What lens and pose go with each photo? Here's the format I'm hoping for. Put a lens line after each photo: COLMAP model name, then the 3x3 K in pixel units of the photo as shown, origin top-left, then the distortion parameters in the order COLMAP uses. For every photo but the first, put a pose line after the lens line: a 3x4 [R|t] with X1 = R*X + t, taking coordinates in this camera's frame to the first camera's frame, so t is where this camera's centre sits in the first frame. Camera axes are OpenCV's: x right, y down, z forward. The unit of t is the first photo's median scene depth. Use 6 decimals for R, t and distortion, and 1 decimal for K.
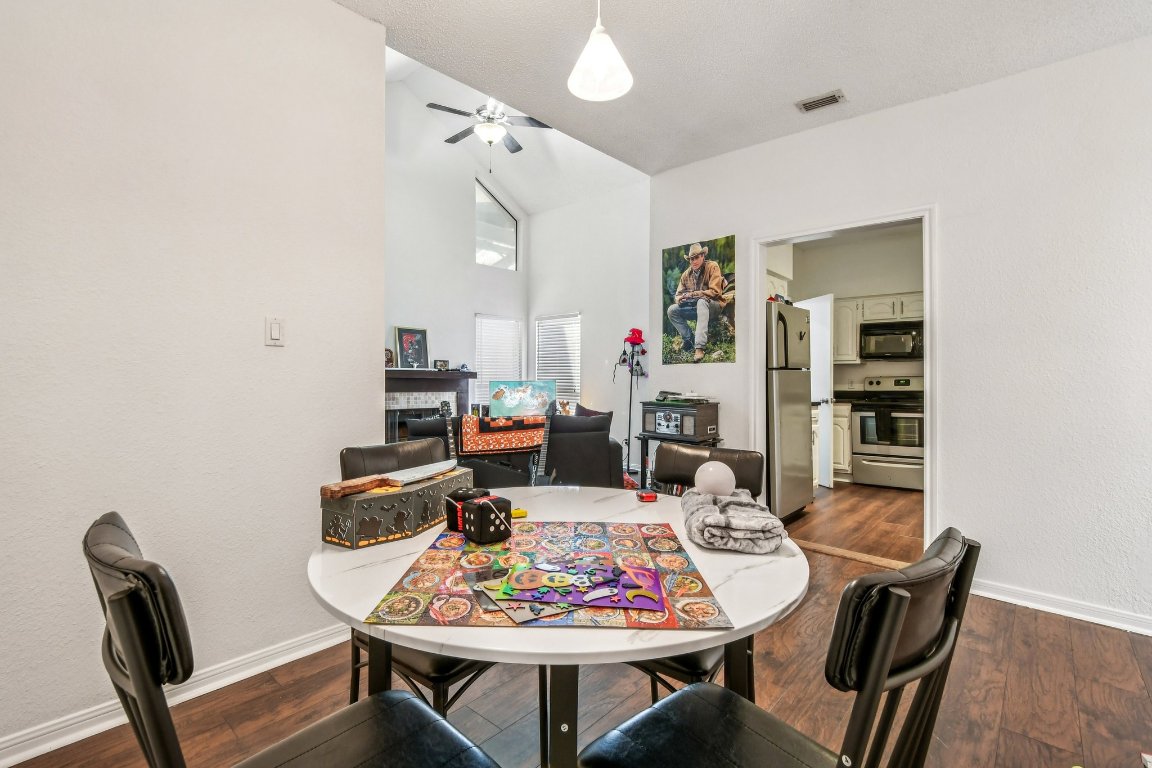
lens RADIAL K [[520.7, 0, 552.3], [0, 520.7, 382.2], [0, 0, 1]] dist [-0.000066, -0.000027]
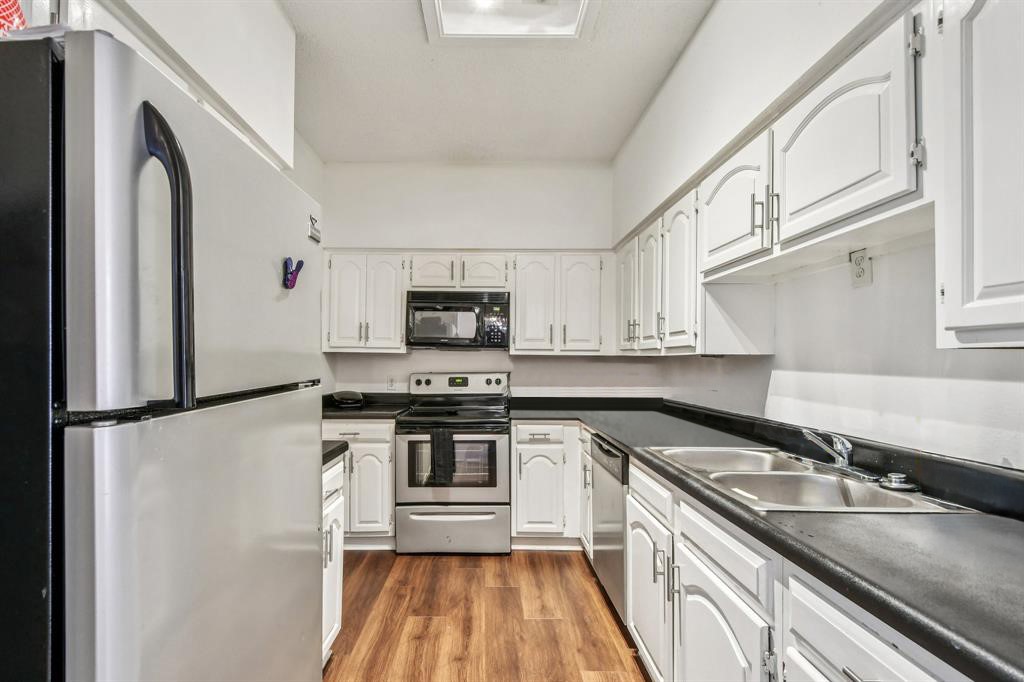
lens RADIAL K [[462.8, 0, 490.9], [0, 462.8, 339.4], [0, 0, 1]] dist [-0.000066, -0.000027]
pose [[0.711118, 0.029461, 0.702455, 0.275435], [0.000155, 0.999115, -0.042060, -0.029855], [-0.703073, 0.030019, 0.710484, 0.541321]]
